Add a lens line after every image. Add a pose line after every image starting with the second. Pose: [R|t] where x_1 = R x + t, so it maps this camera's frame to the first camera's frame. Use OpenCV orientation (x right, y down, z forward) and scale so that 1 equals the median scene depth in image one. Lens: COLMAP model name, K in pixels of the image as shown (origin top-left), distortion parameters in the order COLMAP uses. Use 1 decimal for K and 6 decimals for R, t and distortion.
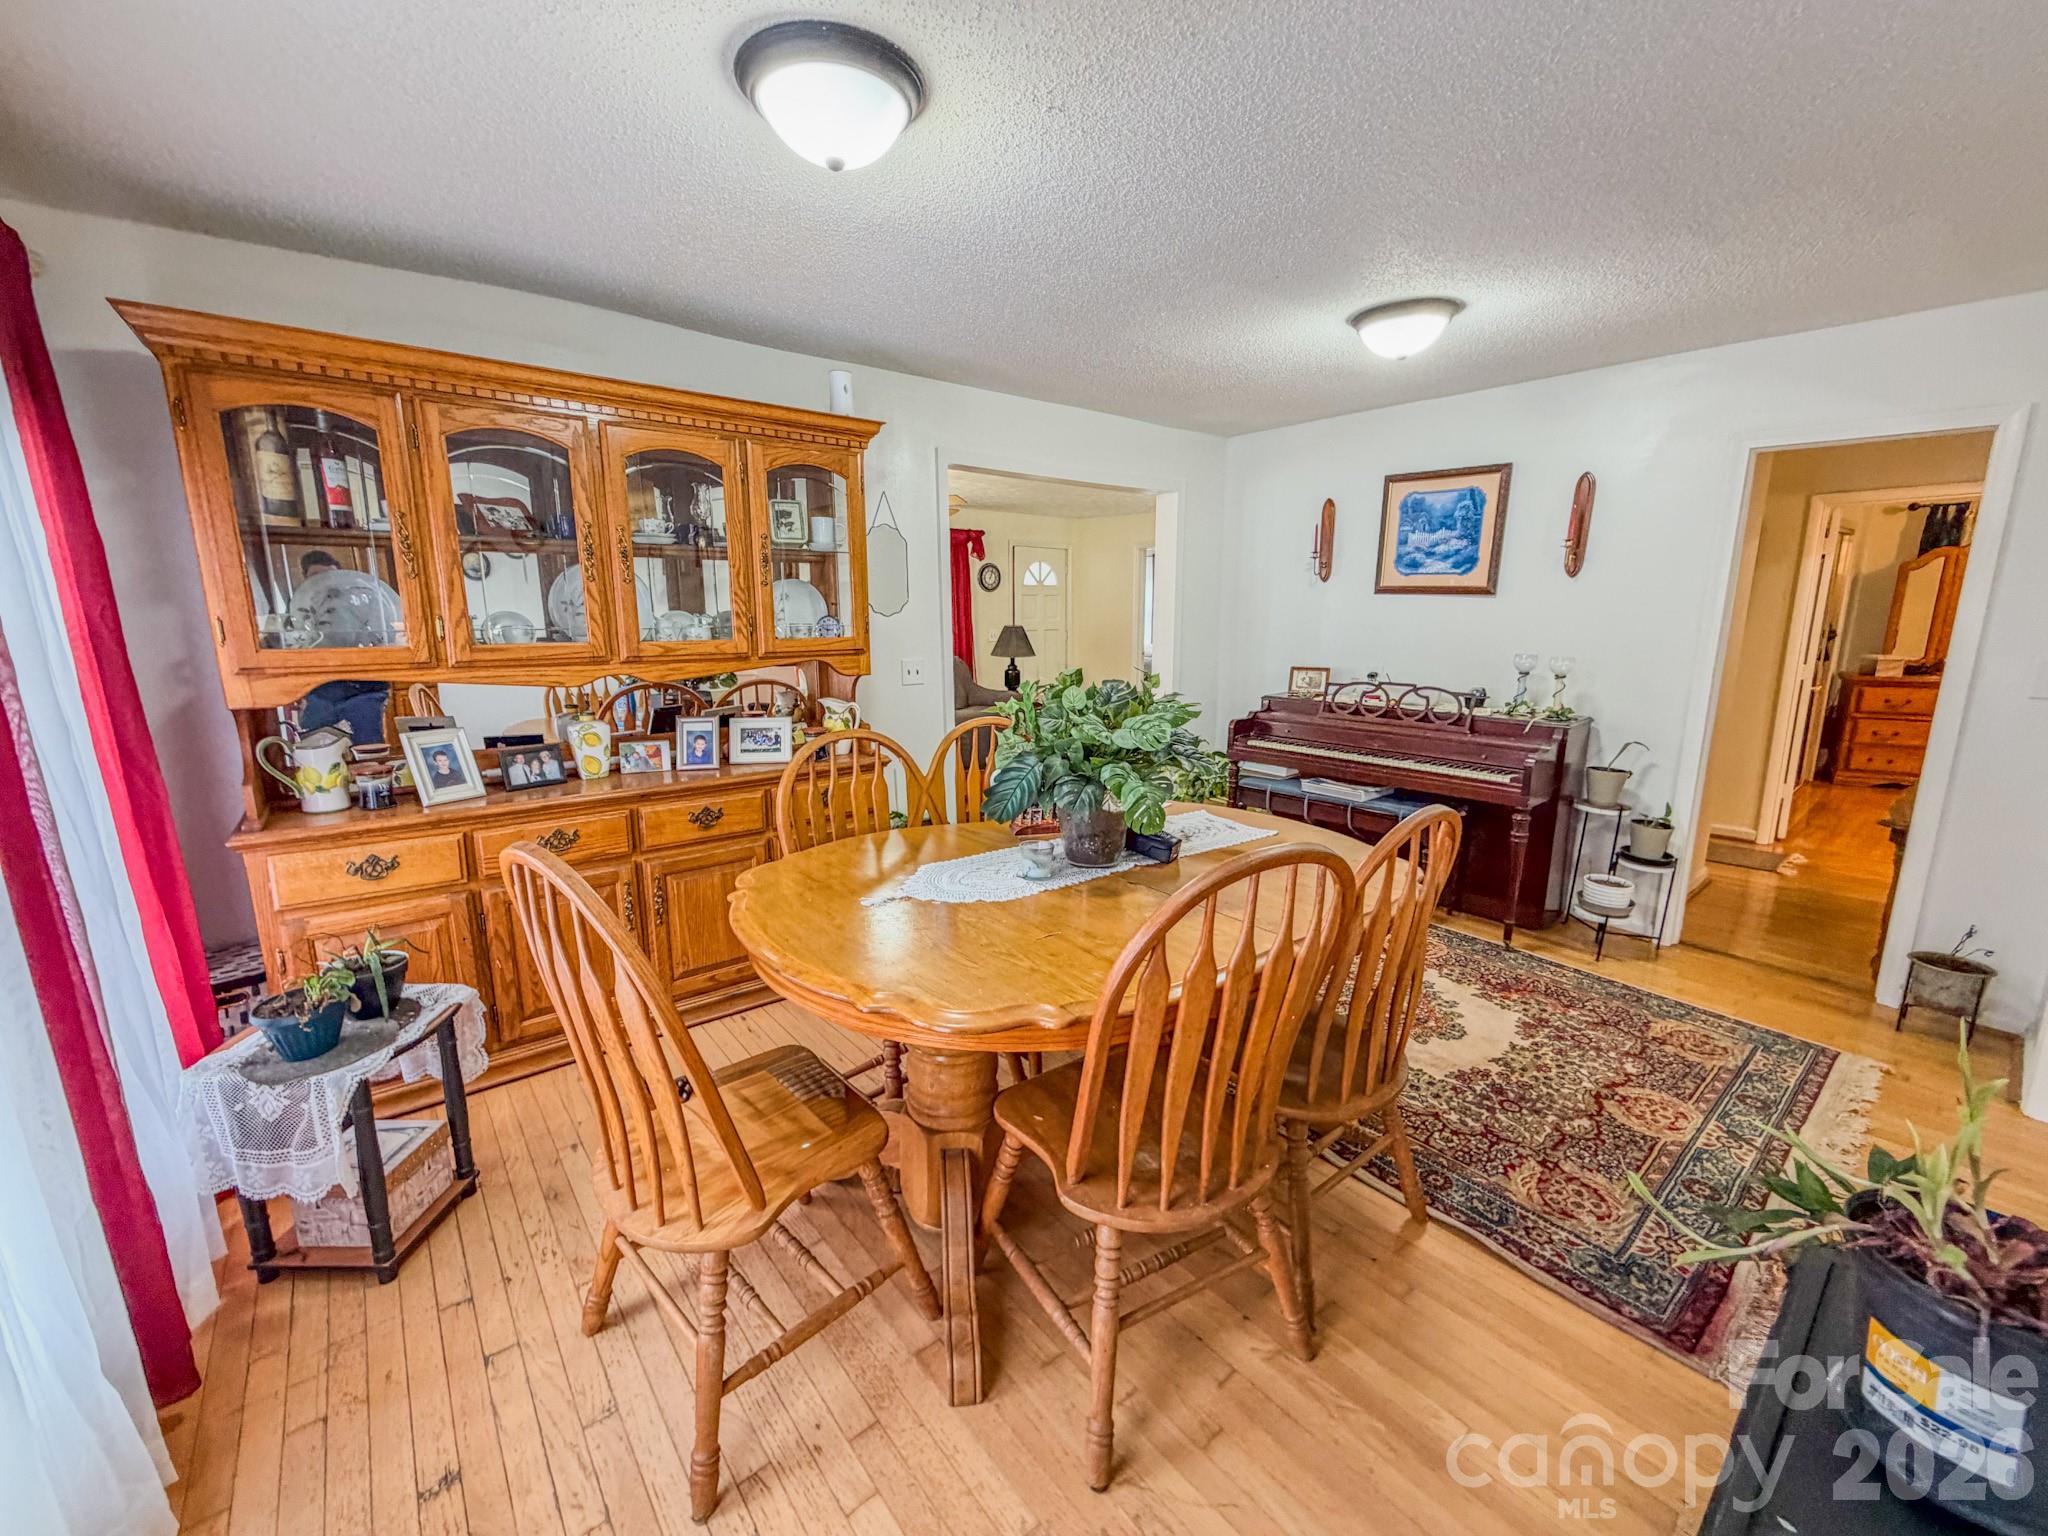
lens RADIAL K [[818.2, 0, 1017.9], [0, 818.2, 764.3], [0, 0, 1]] dist [-0.000841, 0.000103]
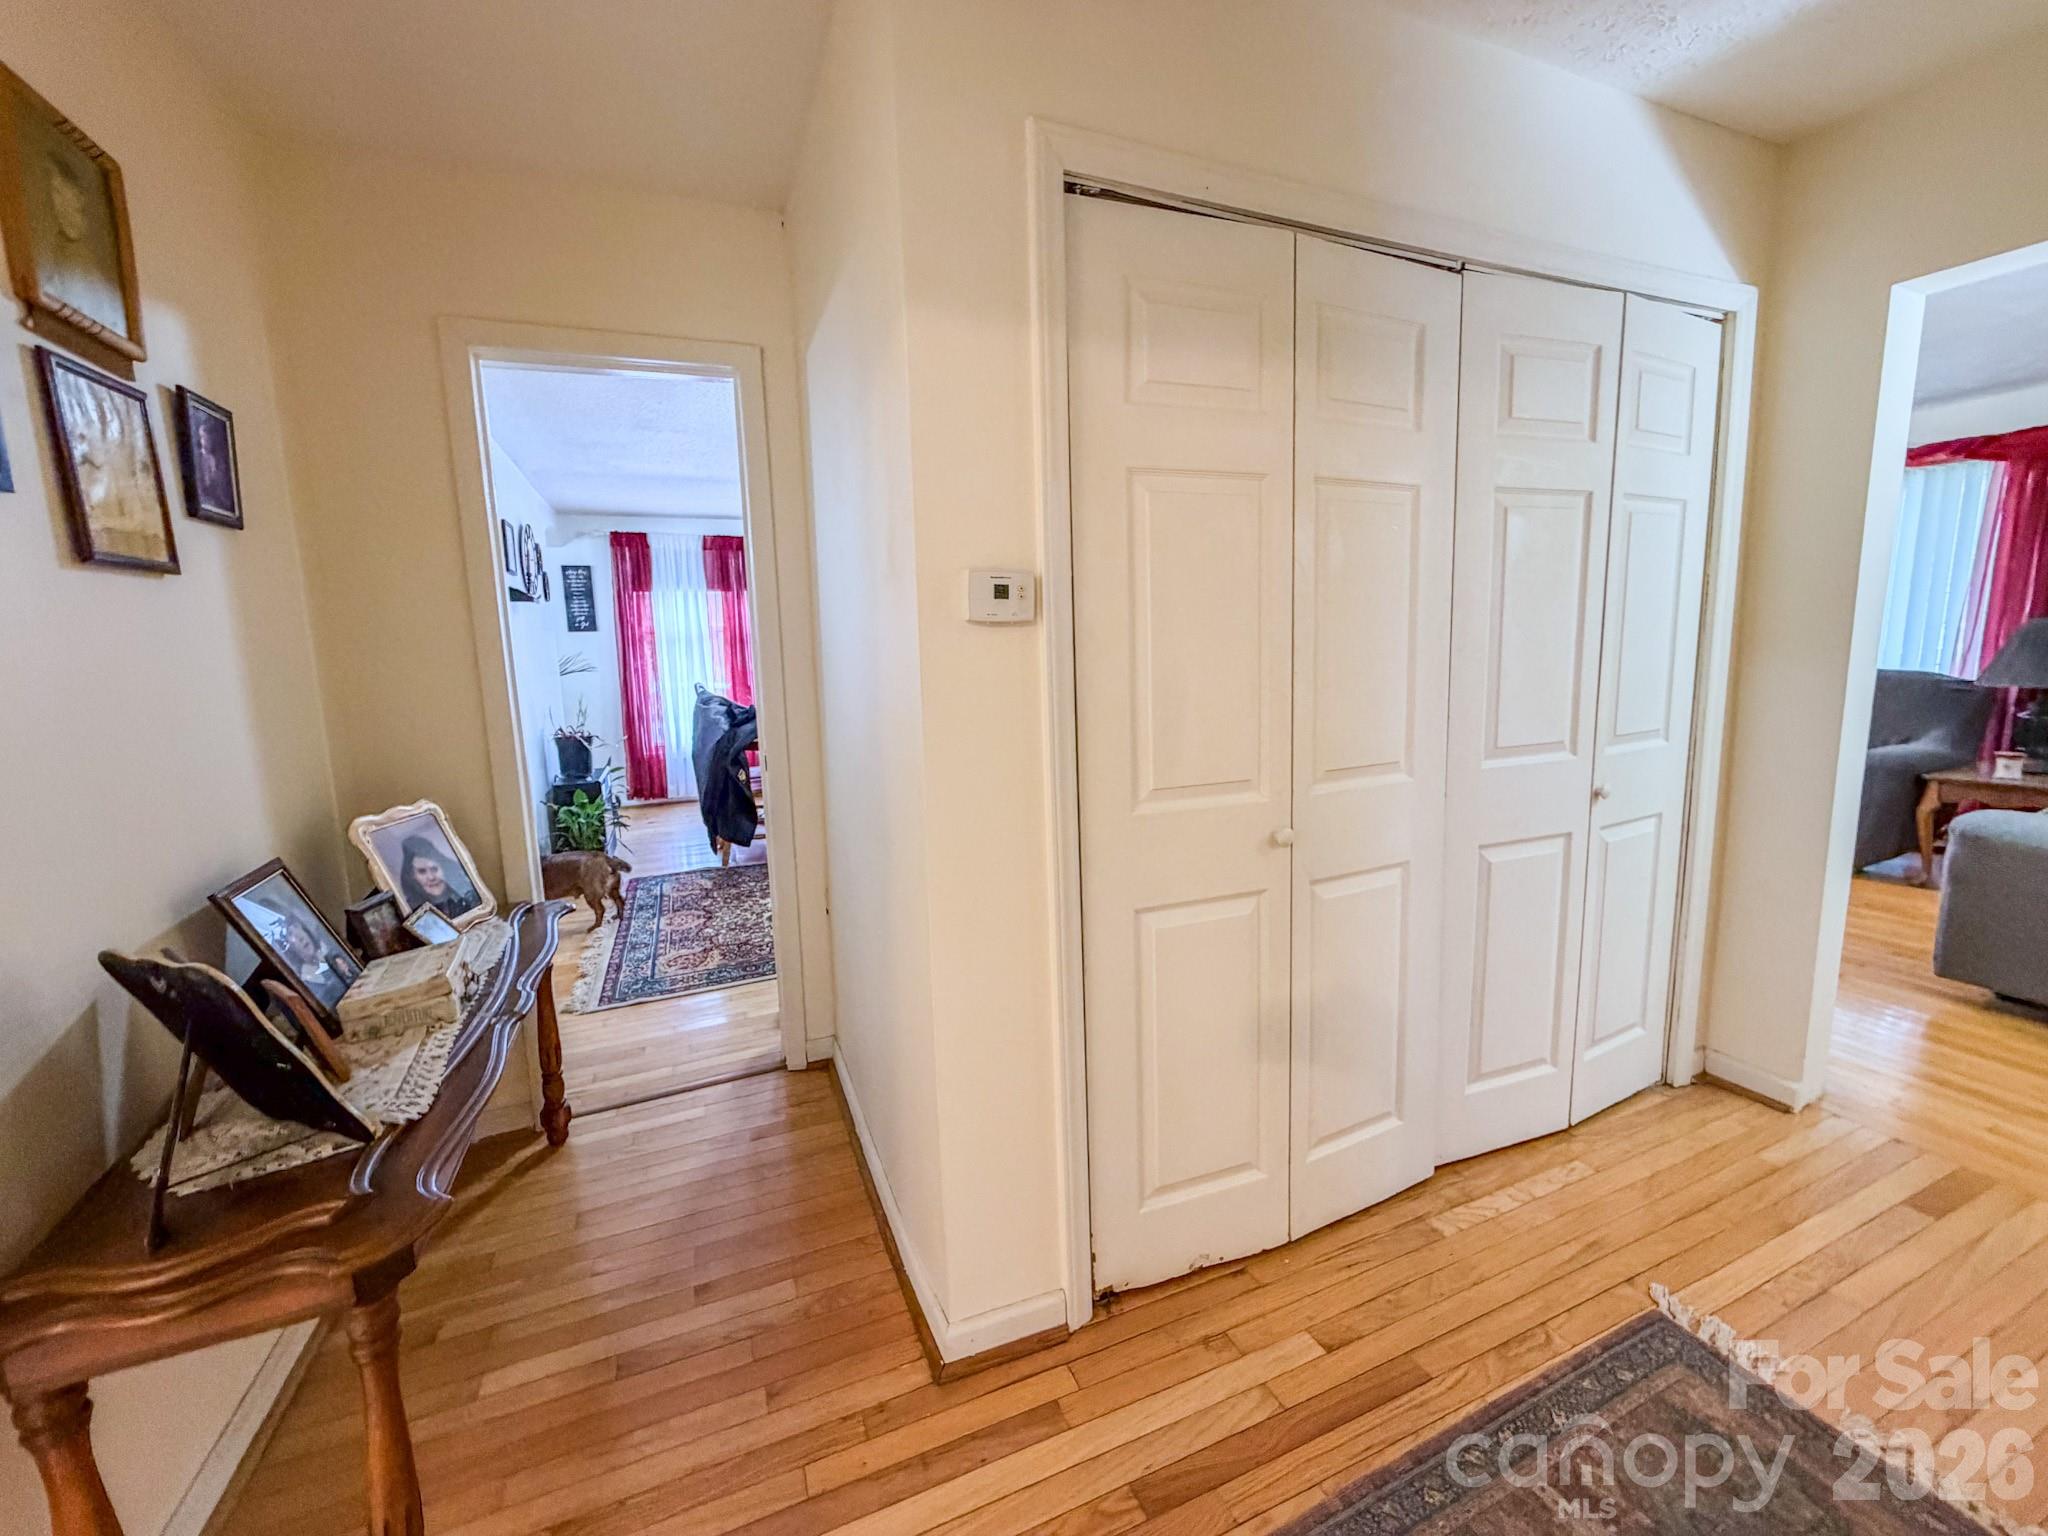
lens RADIAL K [[818.2, 0, 1017.9], [0, 818.2, 764.3], [0, 0, 1]] dist [-0.000841, 0.000103]
pose [[-0.284634, 0.145991, -0.947455, 1.916473], [-0.154420, 0.968446, 0.195616, -0.282229], [0.946117, 0.201985, -0.253109, 1.818034]]
